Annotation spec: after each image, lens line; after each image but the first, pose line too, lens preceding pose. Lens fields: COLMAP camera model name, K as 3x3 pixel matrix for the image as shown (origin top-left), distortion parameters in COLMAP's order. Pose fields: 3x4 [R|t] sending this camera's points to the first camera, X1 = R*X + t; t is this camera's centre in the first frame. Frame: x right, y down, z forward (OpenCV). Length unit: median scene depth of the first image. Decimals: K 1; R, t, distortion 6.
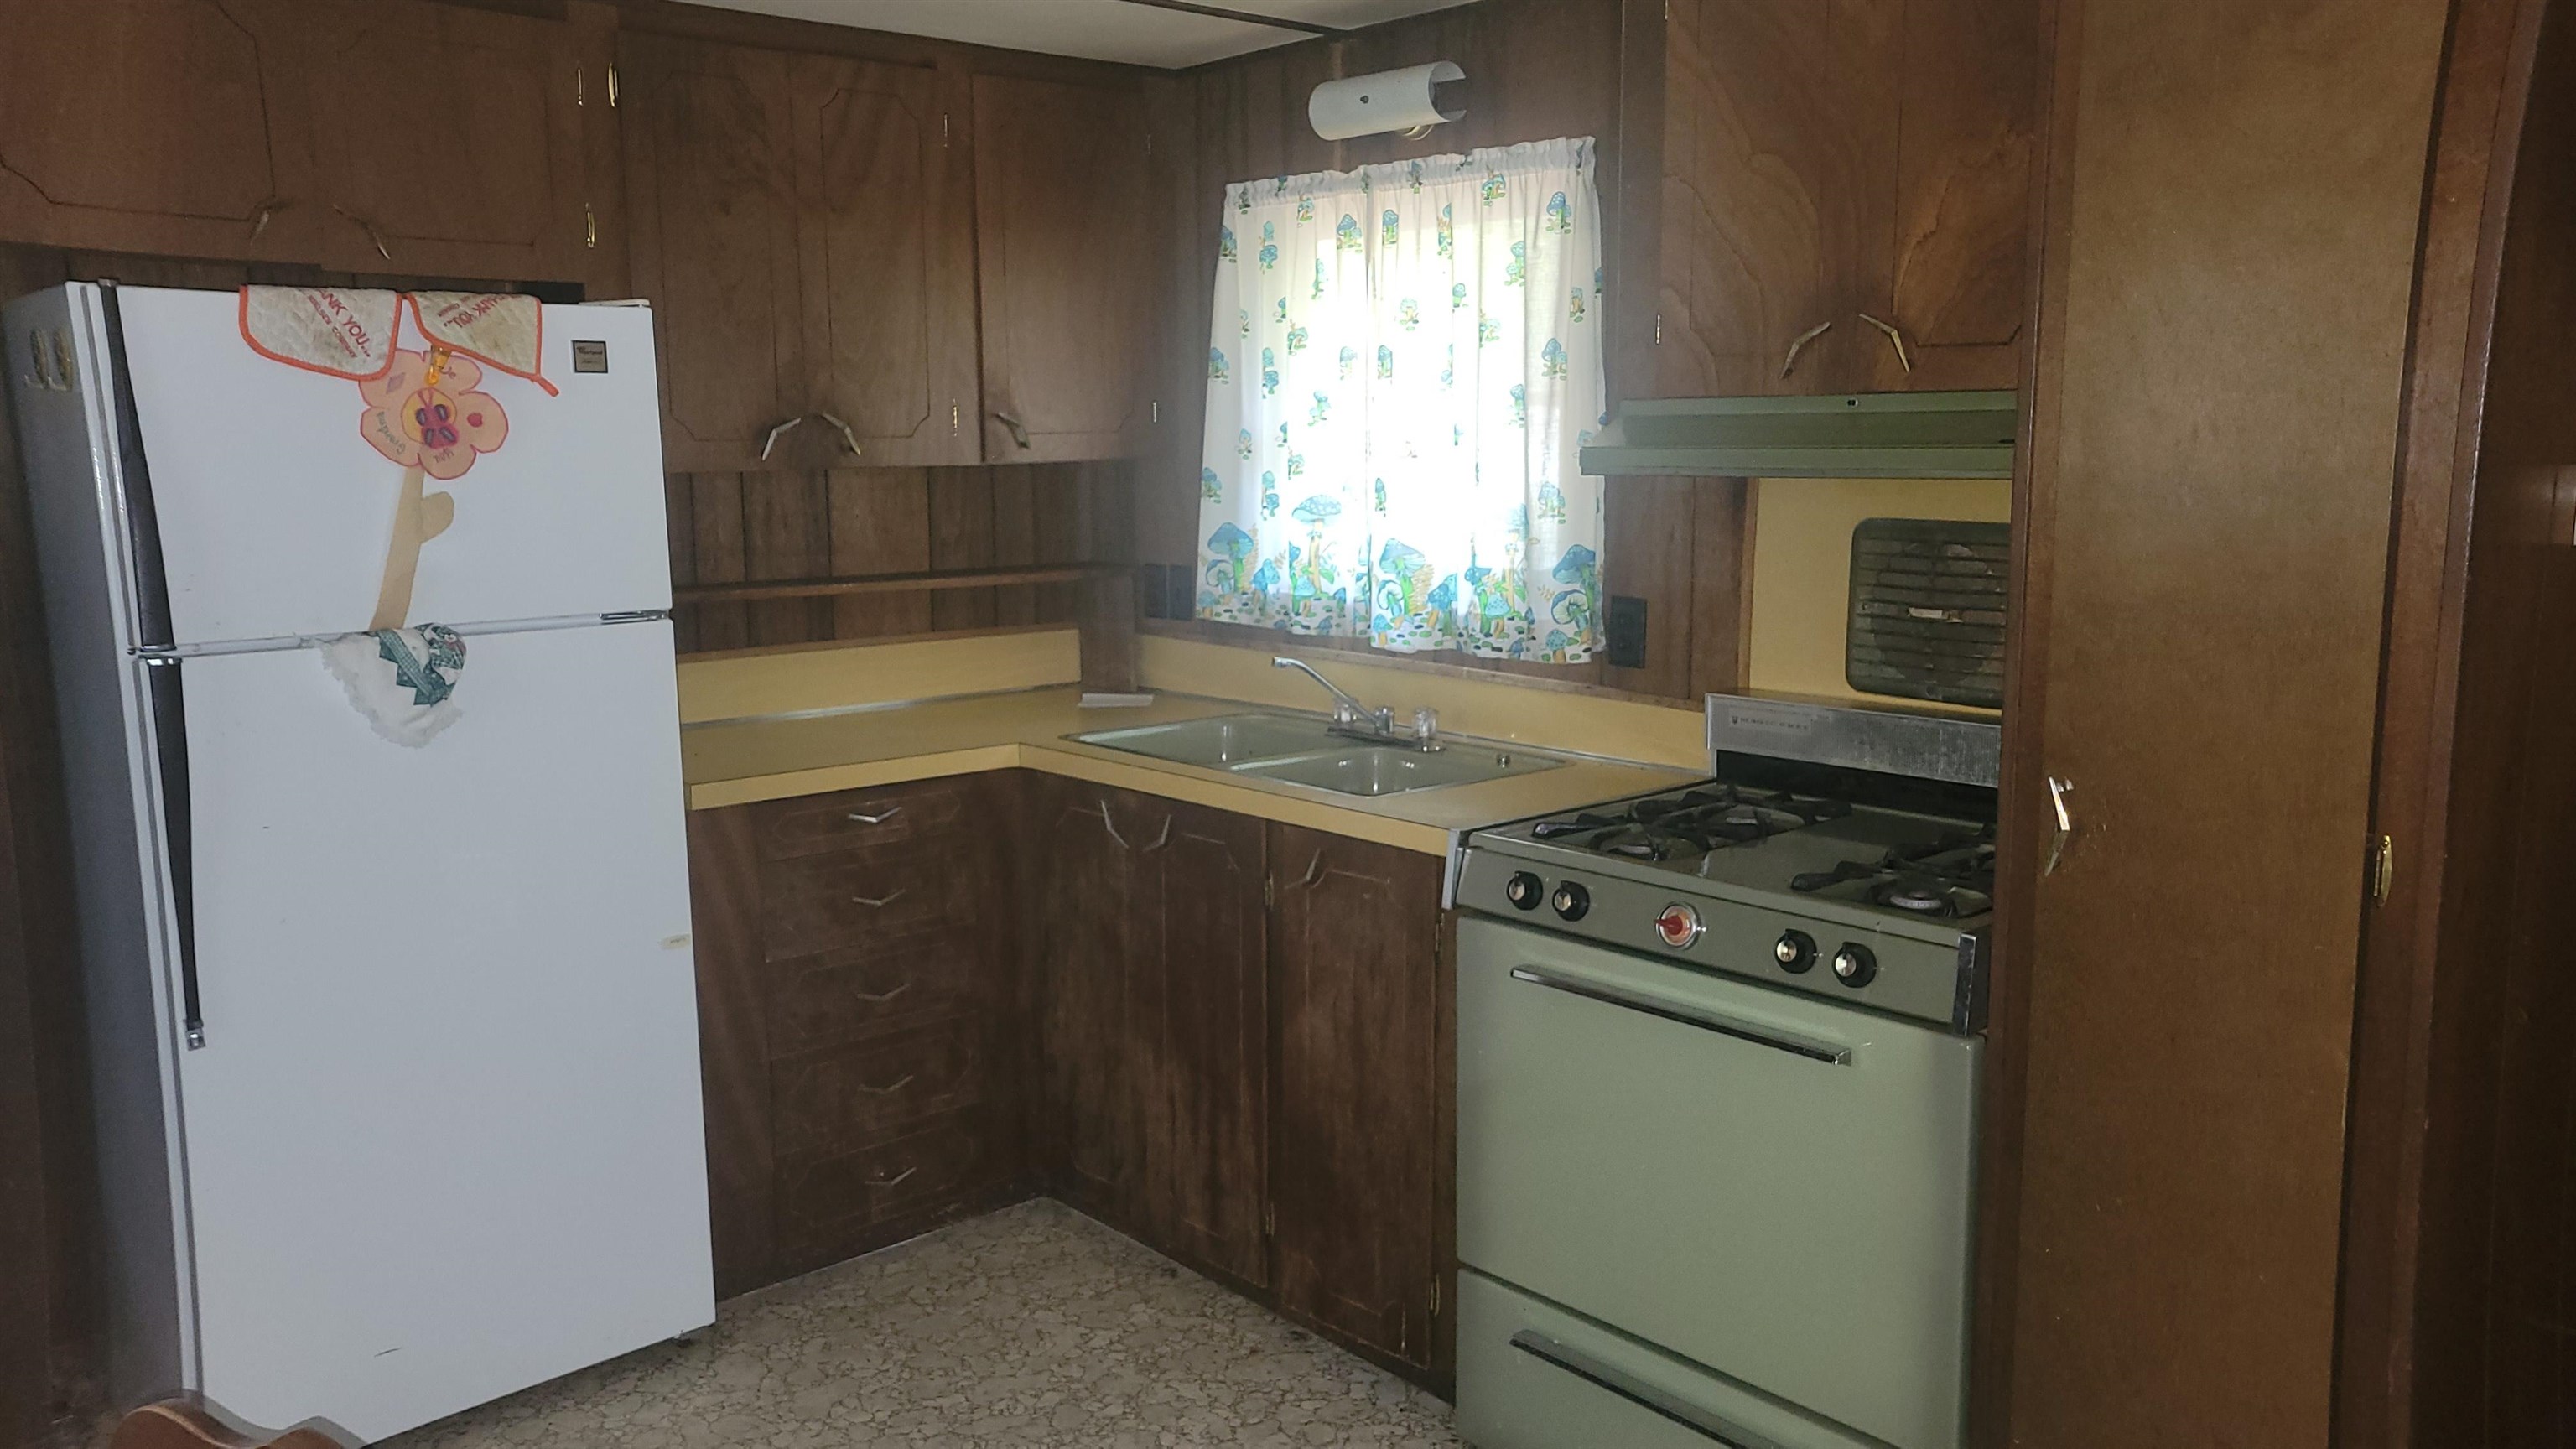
lens RADIAL K [[1967.5, 0, 1288.0], [0, 1967.5, 724.5], [0, 0, 1]] dist [0.000815, 0.066753]
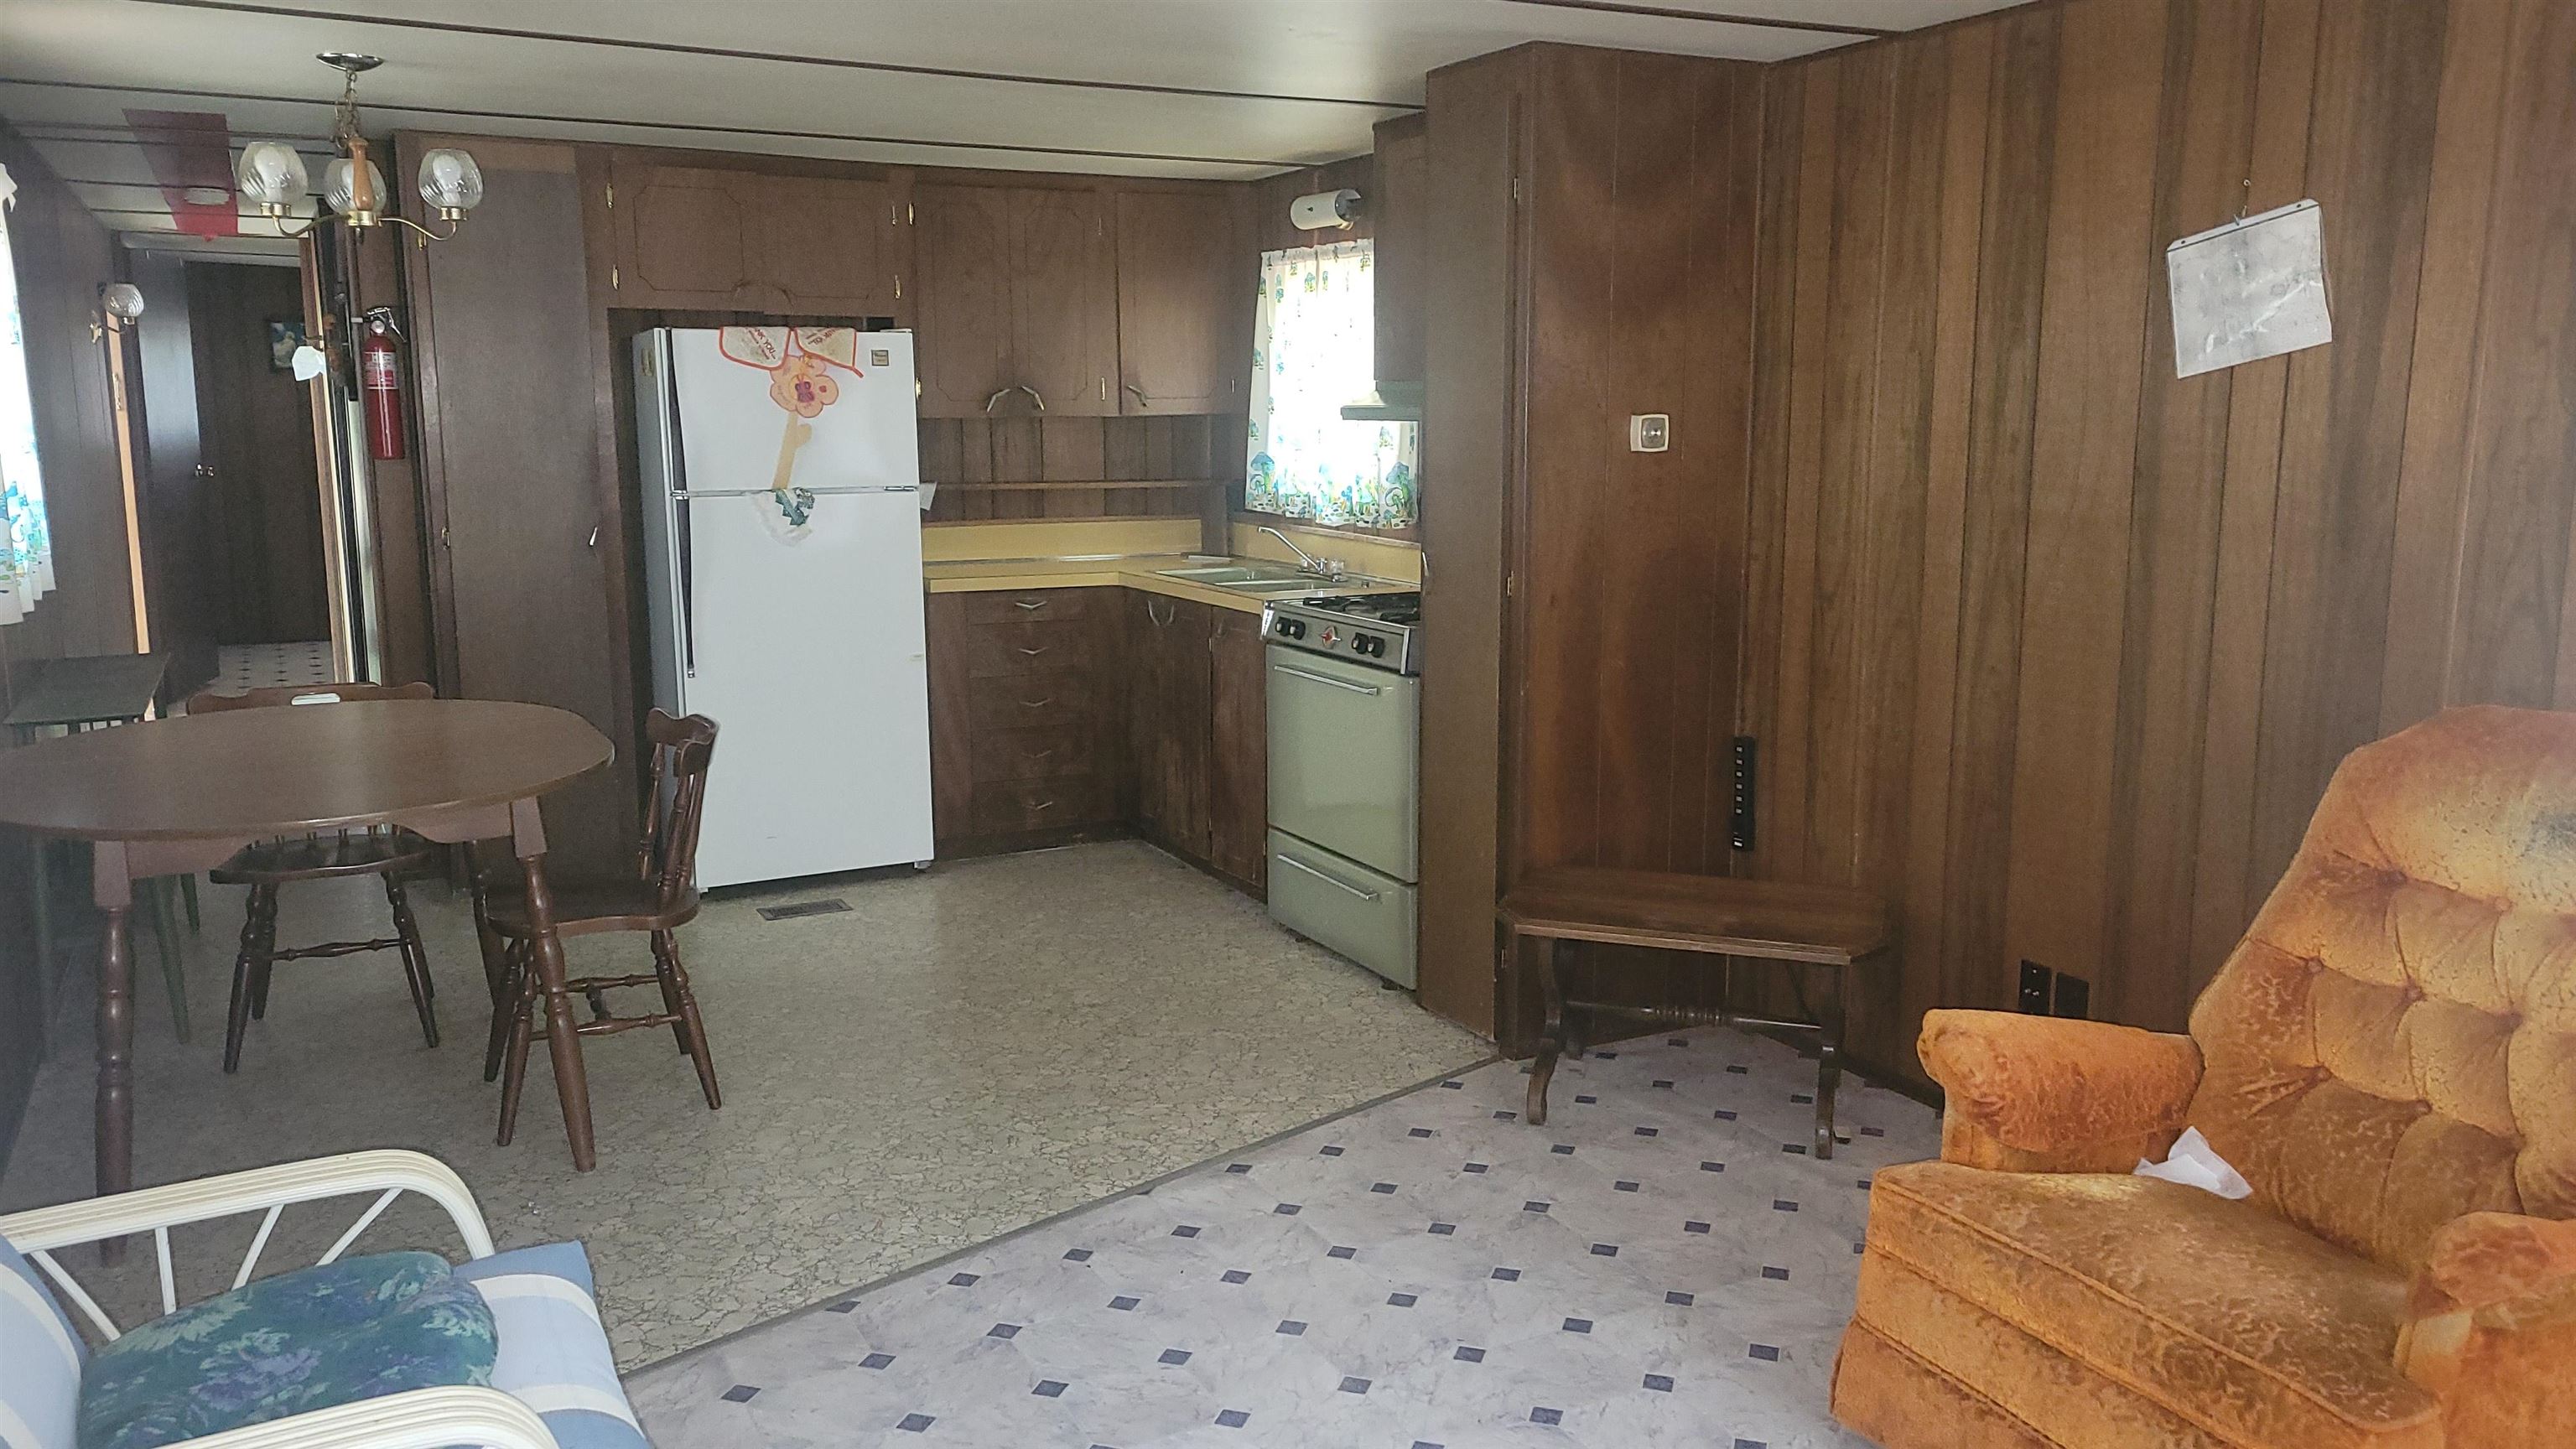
lens RADIAL K [[1967.8, 0, 1300.4], [0, 1967.8, 716.8], [0, 0, 1]] dist [0.060392, -0.035725]
pose [[0.970038, 0.044198, -0.238898, 0.477726], [-0.041514, 0.999006, 0.016257, 0.110057], [0.239379, -0.005853, 0.970908, -0.732345]]
